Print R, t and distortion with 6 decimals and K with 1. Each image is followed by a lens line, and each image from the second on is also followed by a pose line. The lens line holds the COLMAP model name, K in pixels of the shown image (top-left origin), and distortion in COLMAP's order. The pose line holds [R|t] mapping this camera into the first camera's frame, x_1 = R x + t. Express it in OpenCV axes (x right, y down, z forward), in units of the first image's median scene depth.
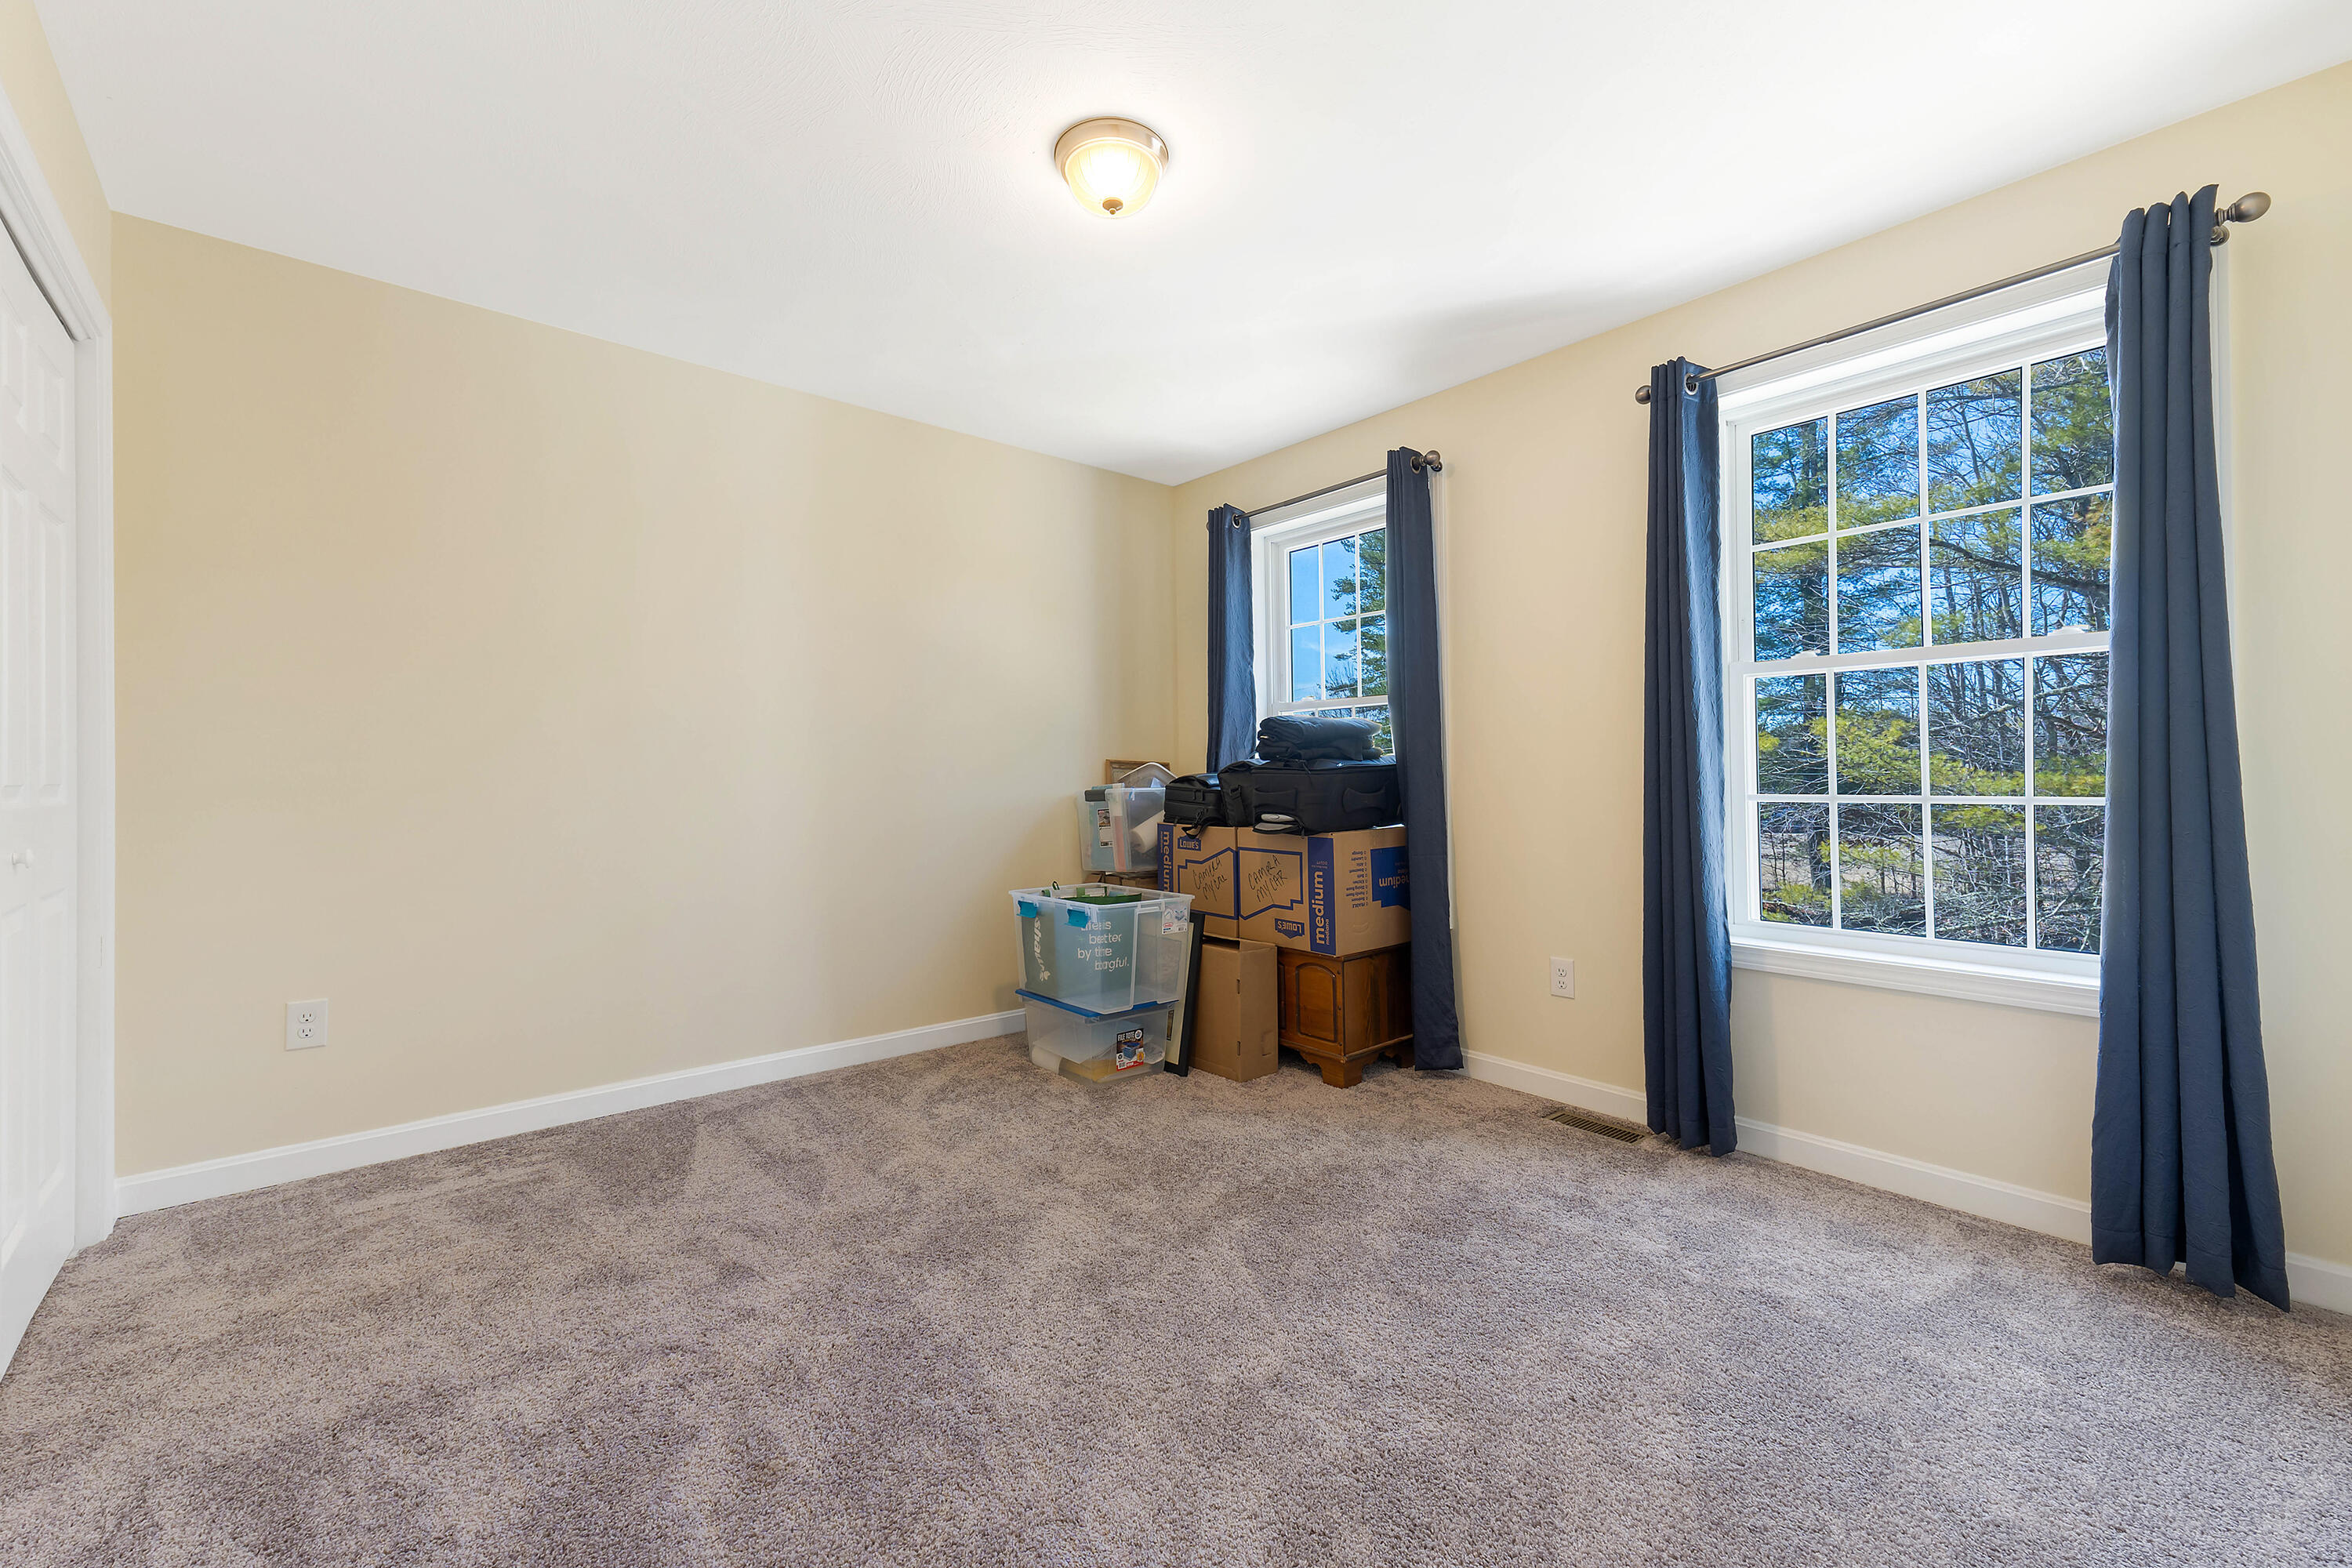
lens RADIAL K [[1010.9, 0, 1187.8], [0, 1010.9, 773.7], [0, 0, 1]] dist [-0.004104, -0.000896]
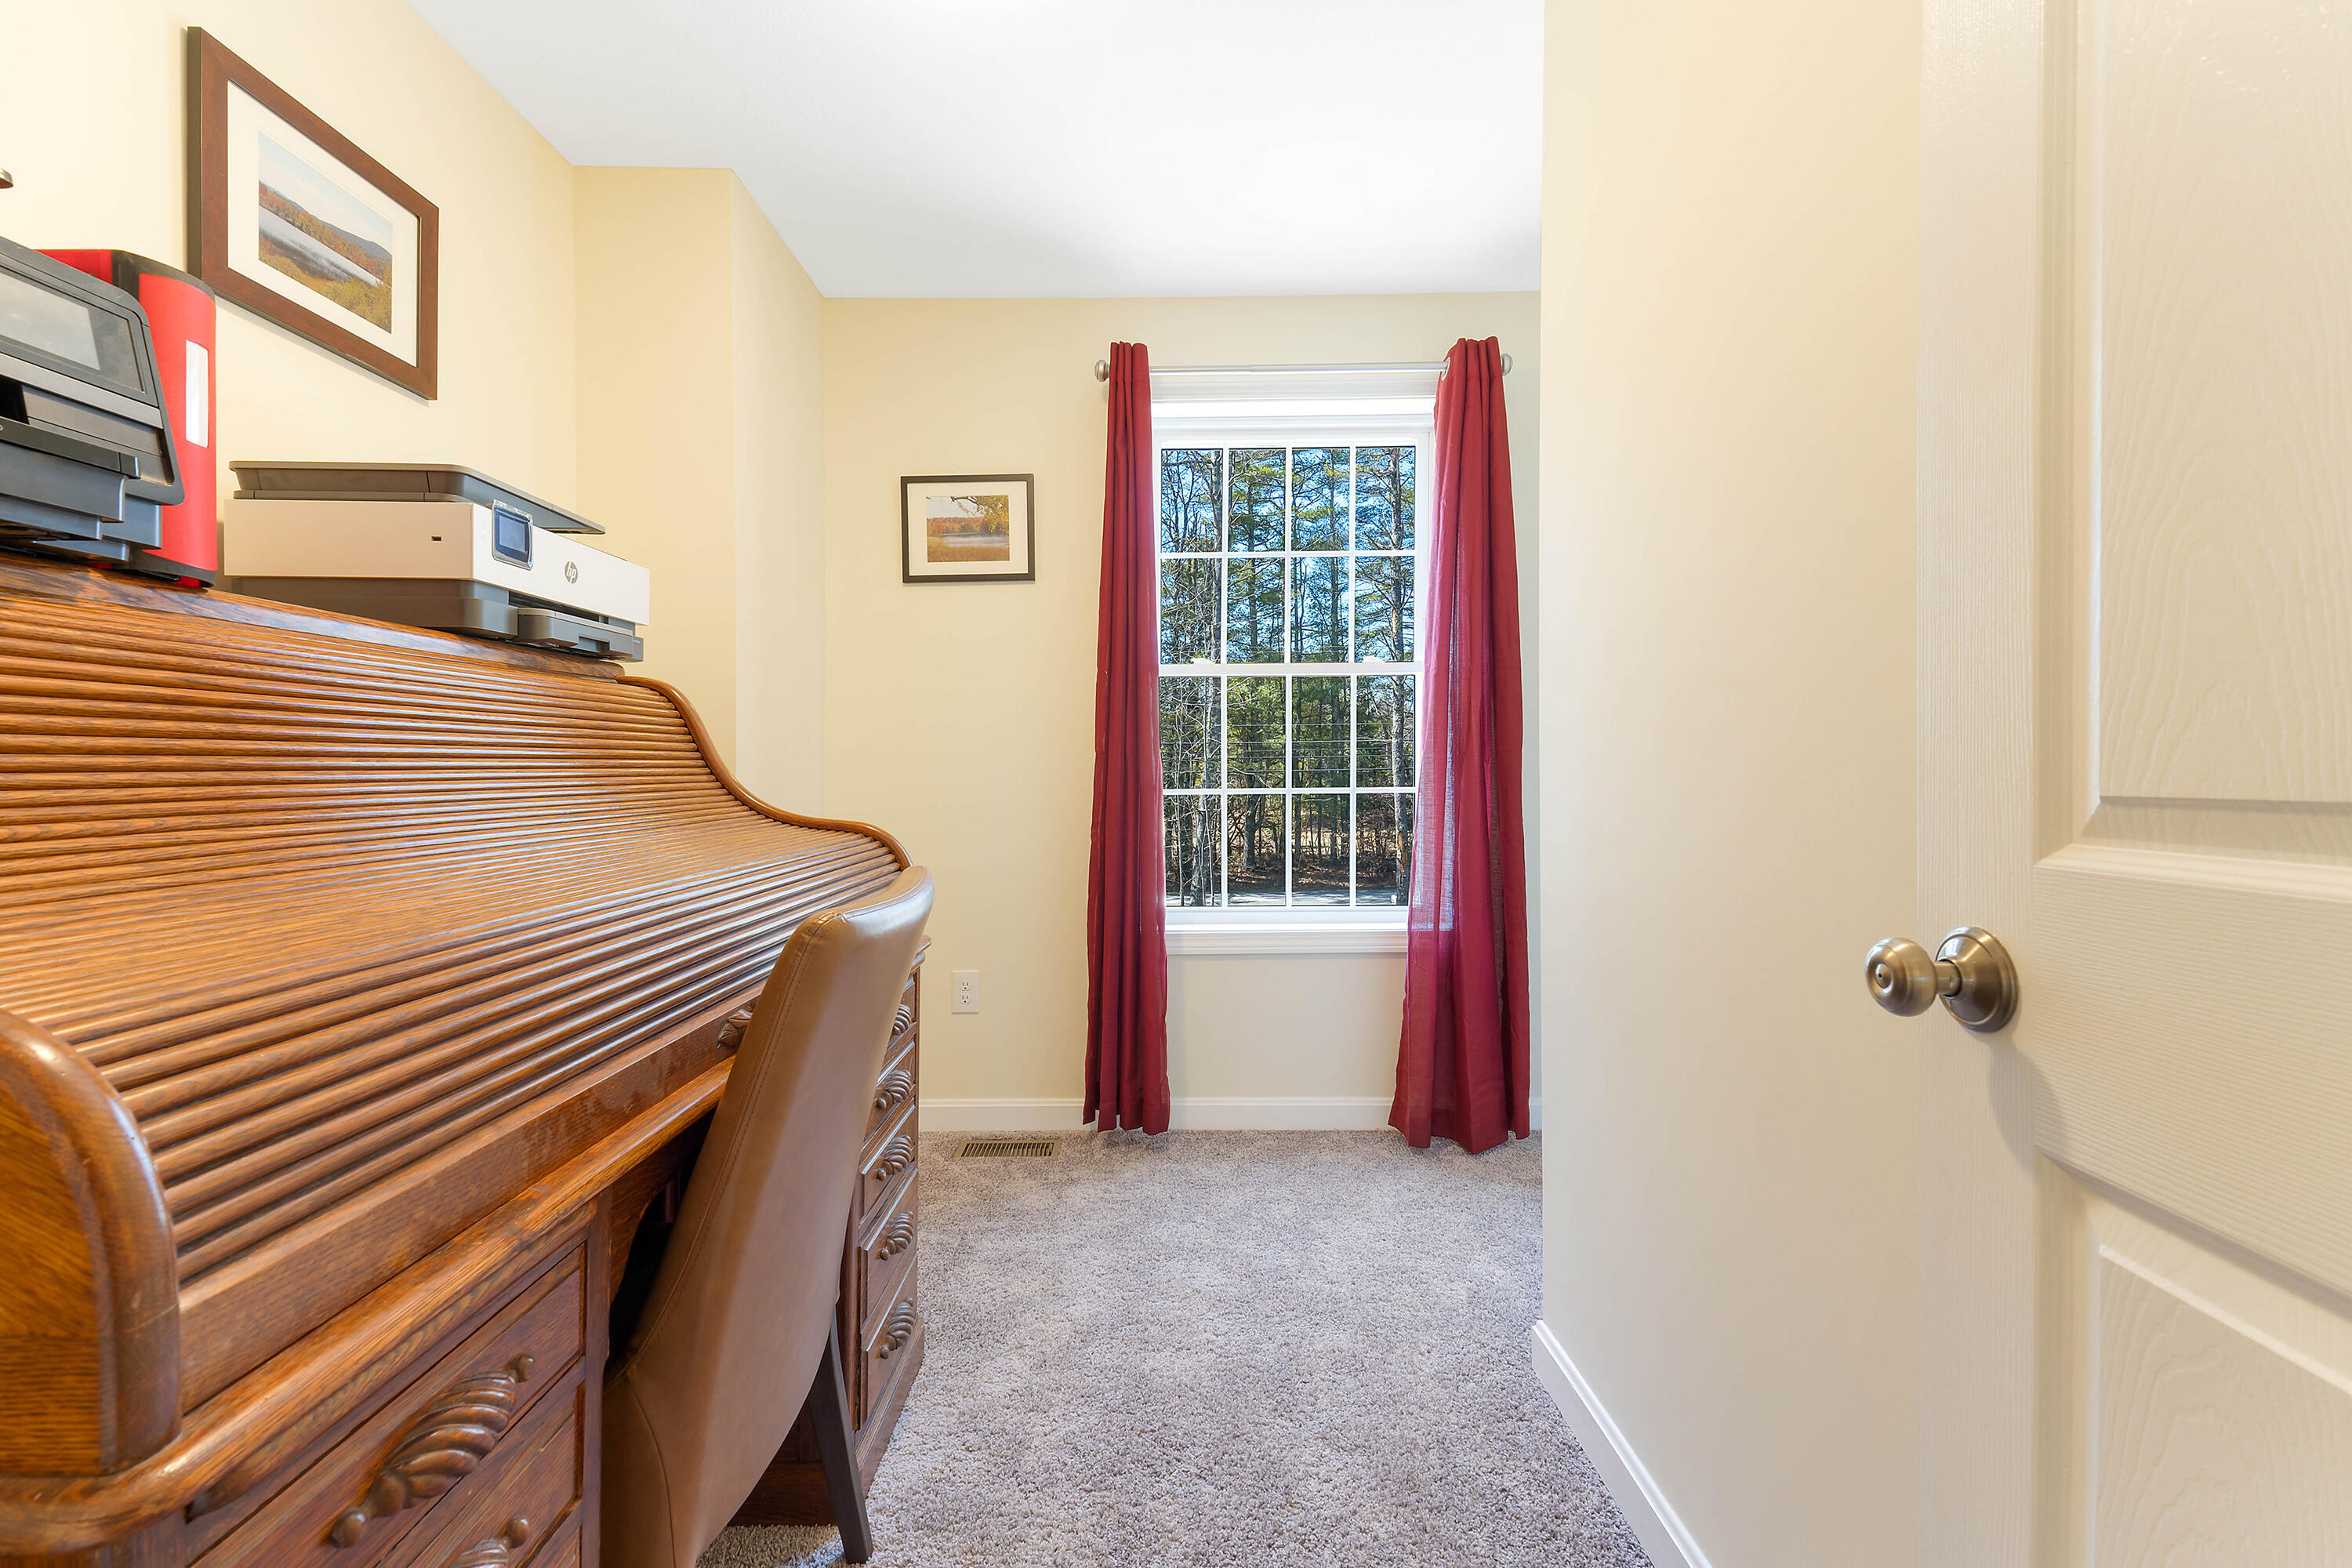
lens RADIAL K [[1010.9, 0, 1176.0], [0, 1010.9, 785.7], [0, 0, 1]] dist [-0.004104, -0.000896]
pose [[0.580514, -0.008521, 0.814206, -0.313325], [-0.004051, 0.999903, 0.013352, 0.004566], [-0.814240, -0.011050, 0.580423, 0.417833]]
